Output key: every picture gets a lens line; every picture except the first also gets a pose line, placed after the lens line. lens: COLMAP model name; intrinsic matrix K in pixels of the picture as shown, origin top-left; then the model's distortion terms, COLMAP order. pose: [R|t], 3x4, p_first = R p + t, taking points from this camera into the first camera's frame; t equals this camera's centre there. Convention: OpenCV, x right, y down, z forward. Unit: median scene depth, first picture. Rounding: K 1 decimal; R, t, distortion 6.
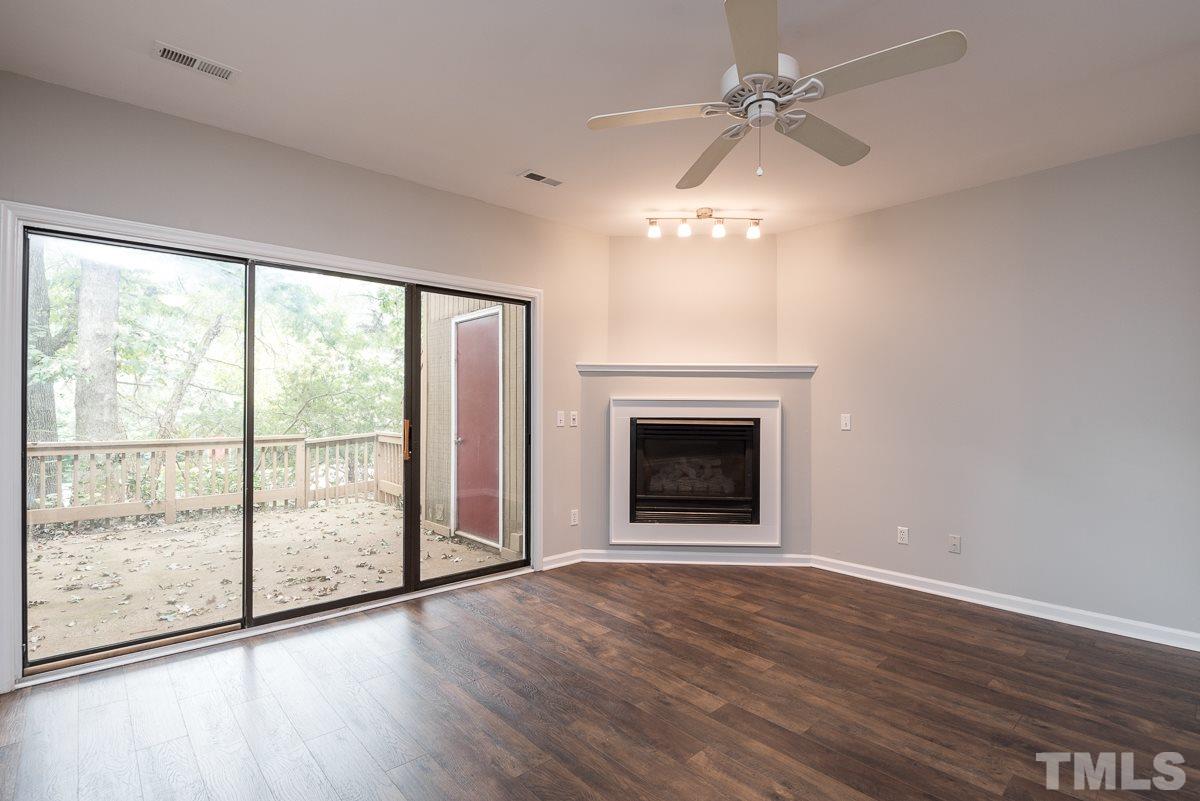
lens RADIAL K [[575.2, 0, 609.9], [0, 575.2, 398.3], [0, 0, 1]] dist [0.001498, -0.004483]
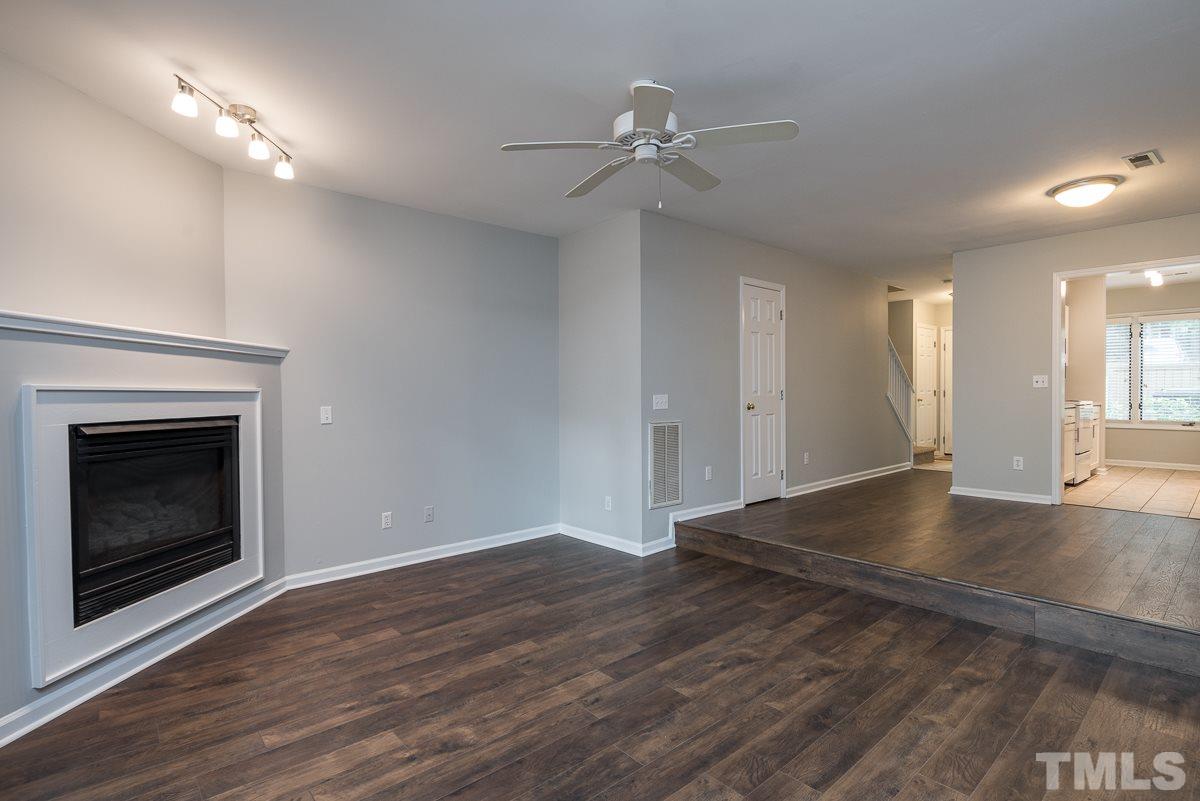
lens RADIAL K [[575.2, 0, 605.5], [0, 575.2, 397.2], [0, 0, 1]] dist [0.001498, -0.004483]
pose [[0.025644, -0.010077, 0.999620, -0.486992], [-0.001525, 0.999948, 0.010119, 0.003375], [-0.999670, -0.001784, 0.025627, 0.536731]]
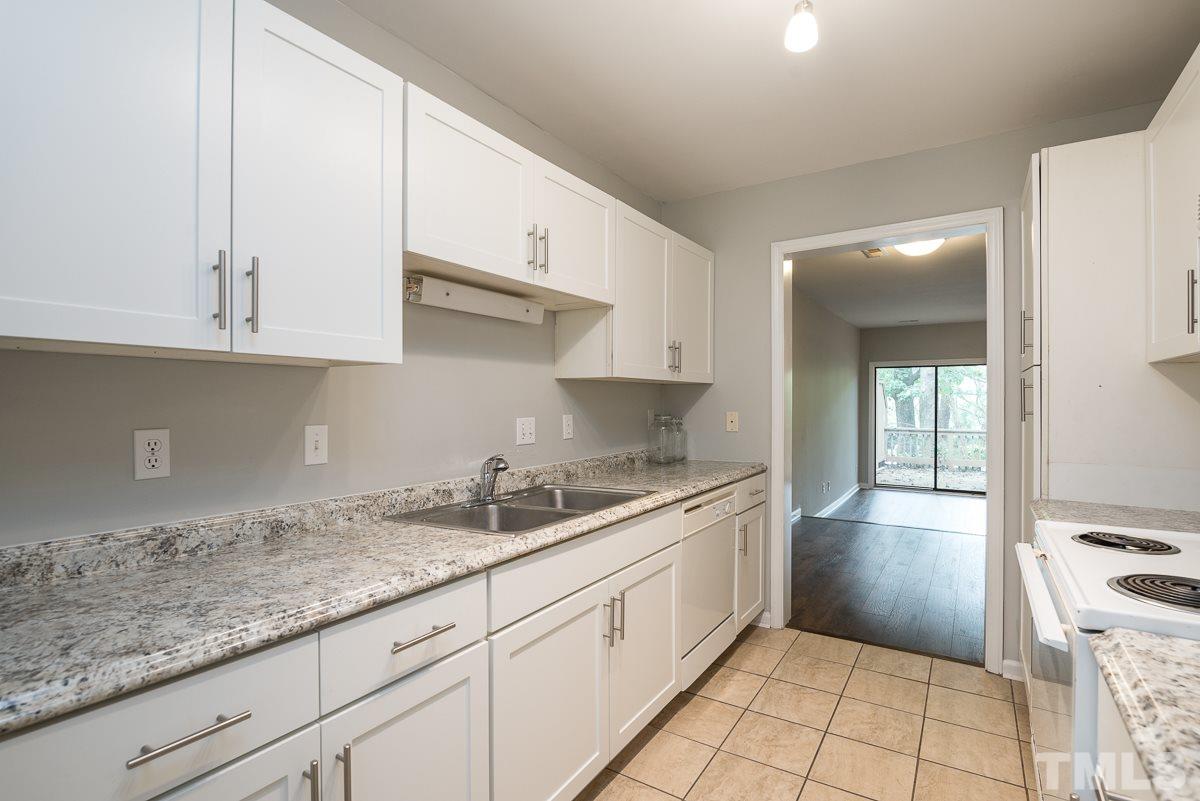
lens RADIAL K [[562.1, 0, 611.6], [0, 562.1, 401.8], [0, 0, 1]] dist [0.001978, -0.004140]
pose [[0.254014, -0.002653, -0.967197, 1.273128], [0.008050, 0.999967, -0.000629, -0.049848], [0.967167, -0.007626, 0.254027, -0.973613]]
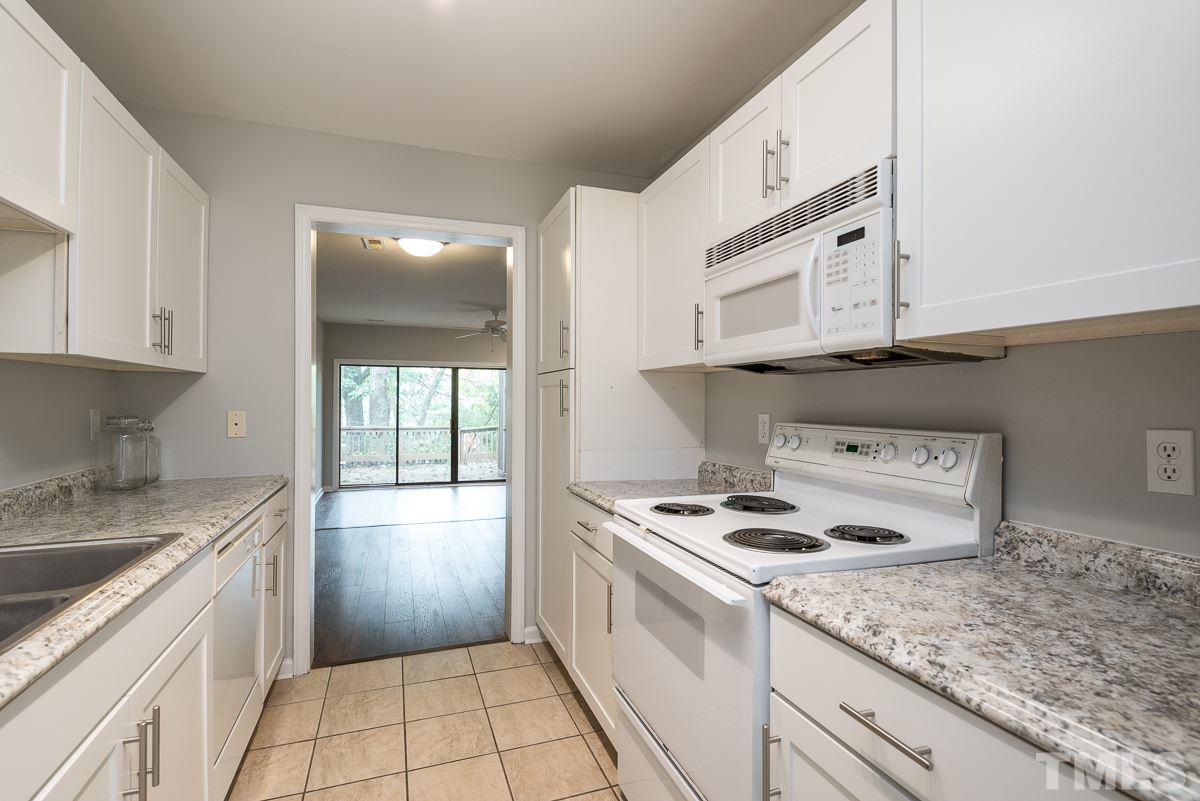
lens RADIAL K [[575.2, 0, 594.1], [0, 575.2, 400.7], [0, 0, 1]] dist [0.001498, -0.004483]
pose [[0.915753, 0.000944, -0.401740, 1.152577], [0.000534, 0.999993, 0.003567, -0.048093], [0.401741, -0.003481, 0.915747, -1.018792]]
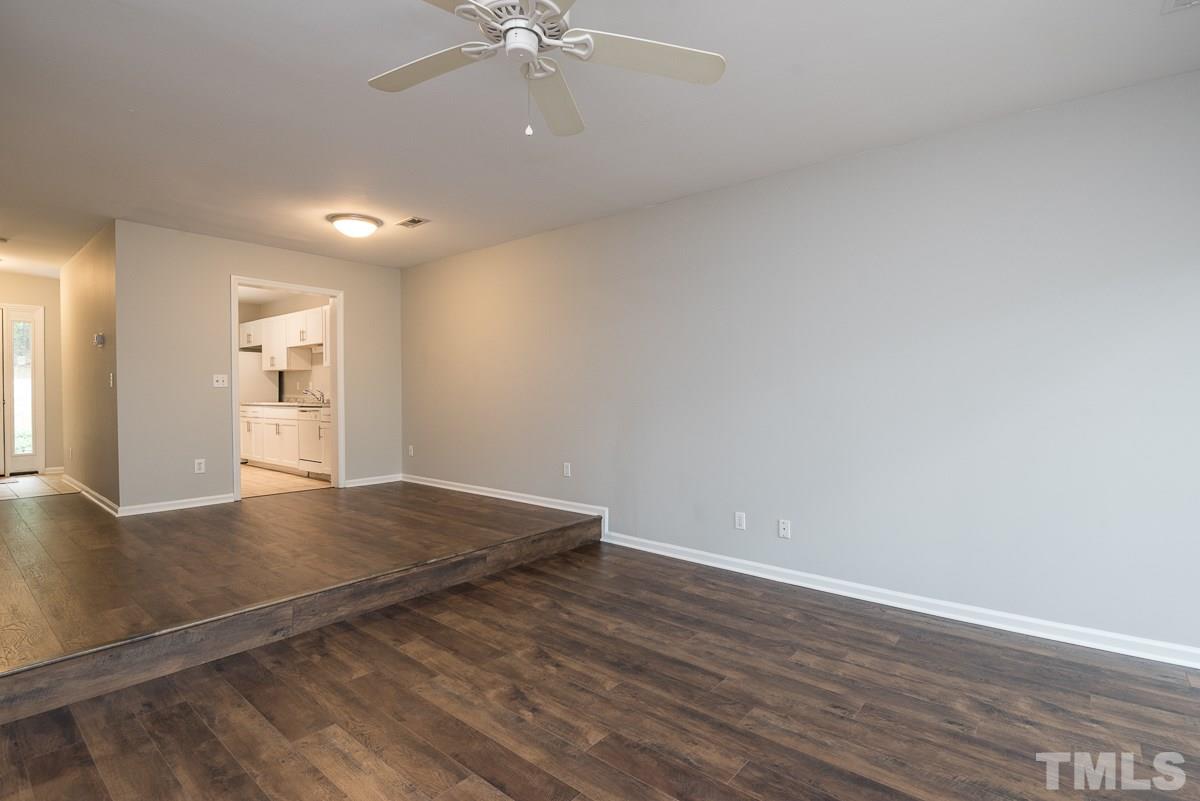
lens RADIAL K [[562.1, 0, 601.9], [0, 562.1, 398.9], [0, 0, 1]] dist [0.001978, -0.004140]
pose [[-0.991773, -0.006529, -0.127844, 0.129486], [-0.006287, 0.999978, -0.002299, 0.017366], [0.127856, -0.001477, -0.991792, 0.934714]]
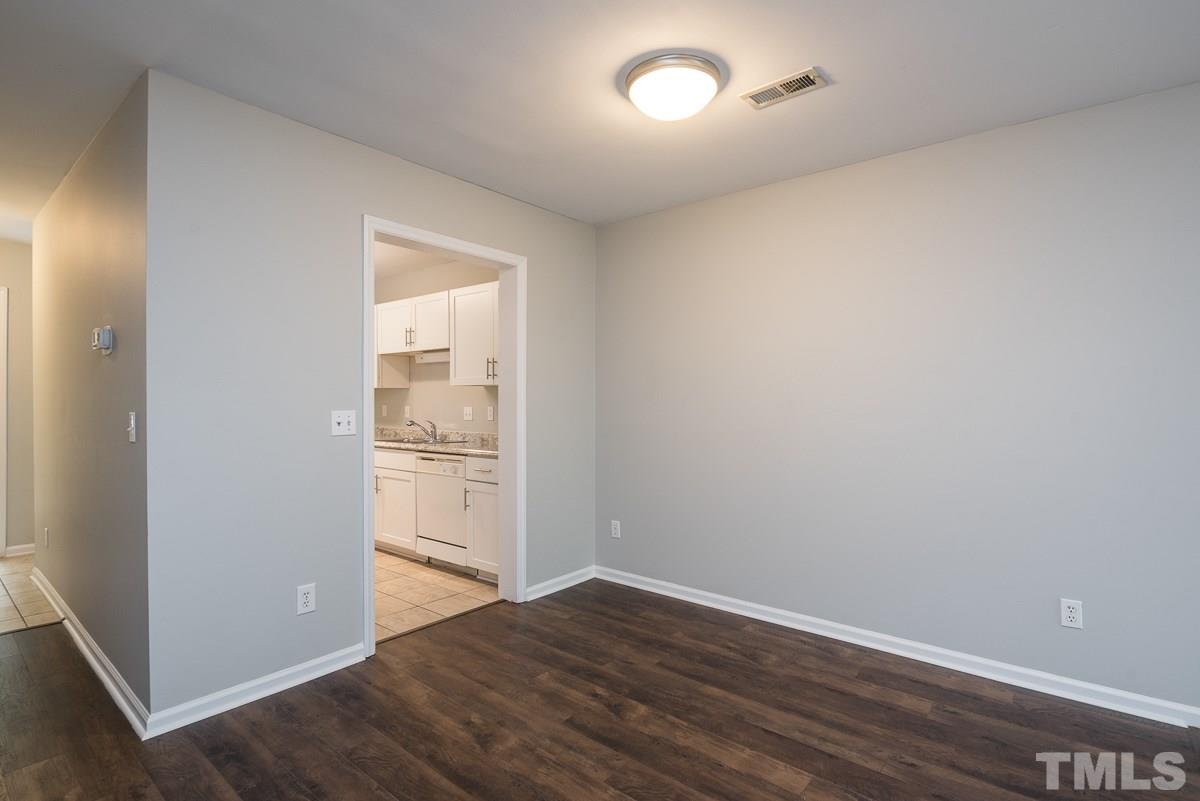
lens RADIAL K [[562.1, 0, 578.3], [0, 562.1, 396.4], [0, 0, 1]] dist [0.001978, -0.004140]
pose [[-0.991948, -0.007781, -0.126405, 0.613951], [-0.006125, 0.999890, -0.013483, -0.041756], [0.126496, -0.012600, -0.991887, 0.267197]]
